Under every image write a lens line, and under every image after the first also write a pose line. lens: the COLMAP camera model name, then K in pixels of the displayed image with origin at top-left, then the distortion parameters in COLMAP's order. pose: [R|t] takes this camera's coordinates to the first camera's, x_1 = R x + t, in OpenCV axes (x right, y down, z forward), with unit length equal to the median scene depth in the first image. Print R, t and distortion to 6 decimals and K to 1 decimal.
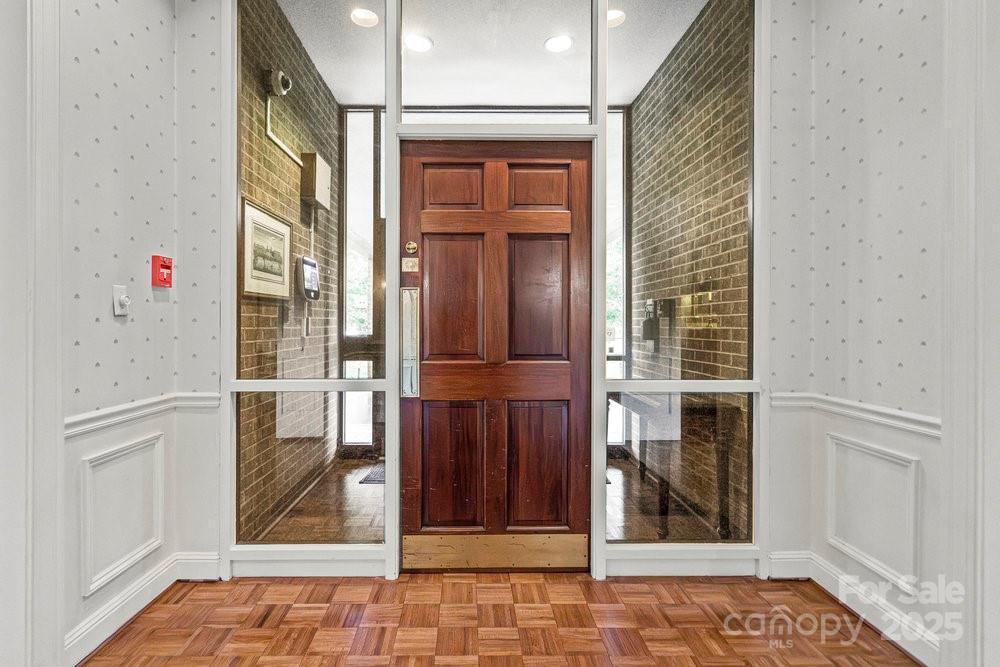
lens RADIAL K [[467.4, 0, 499.3], [0, 467.4, 327.0], [0, 0, 1]] dist [0.000479, -0.000422]
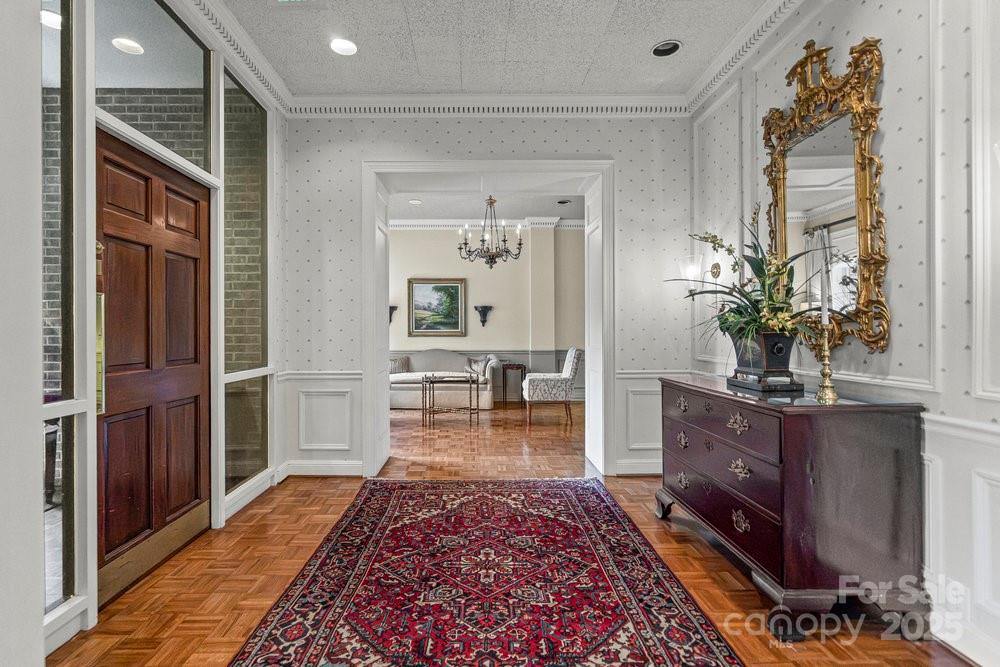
lens RADIAL K [[467.4, 0, 451.4], [0, 467.4, 334.8], [0, 0, 1]] dist [0.000479, -0.000422]
pose [[0.056206, -0.008084, 0.998386, -1.037113], [0.005182, 0.999956, 0.007805, -0.006254], [-0.998406, 0.004735, 0.056245, 0.274078]]
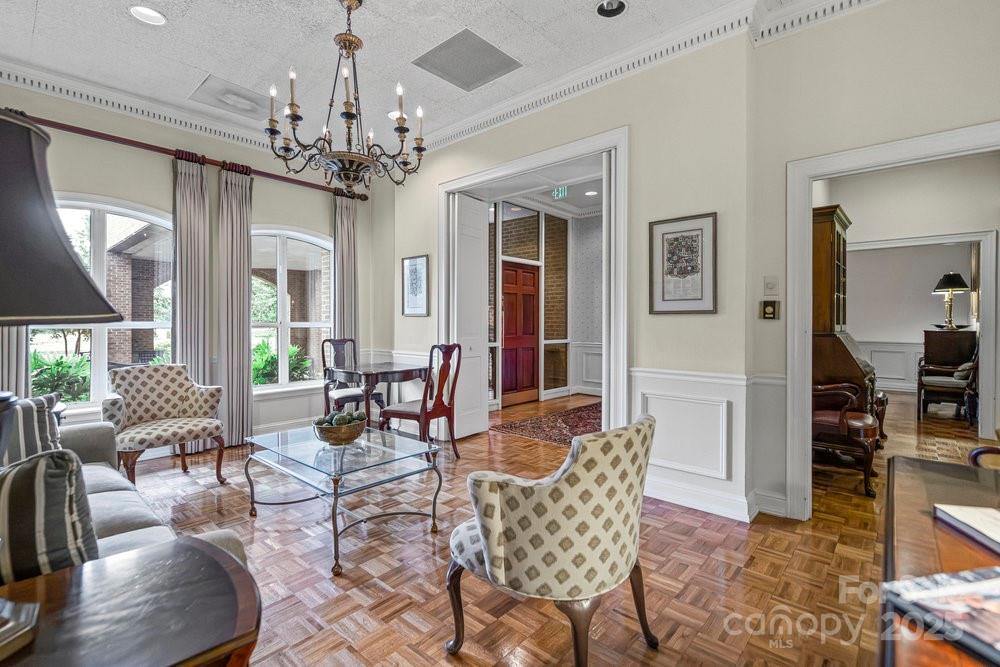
lens RADIAL K [[467.4, 0, 500.1], [0, 467.4, 326.1], [0, 0, 1]] dist [0.000479, -0.000422]
pose [[0.677137, -0.010800, 0.735777, -2.353149], [0.004264, 0.999933, 0.010753, -0.023615], [-0.735844, -0.004144, 0.677138, -0.982226]]
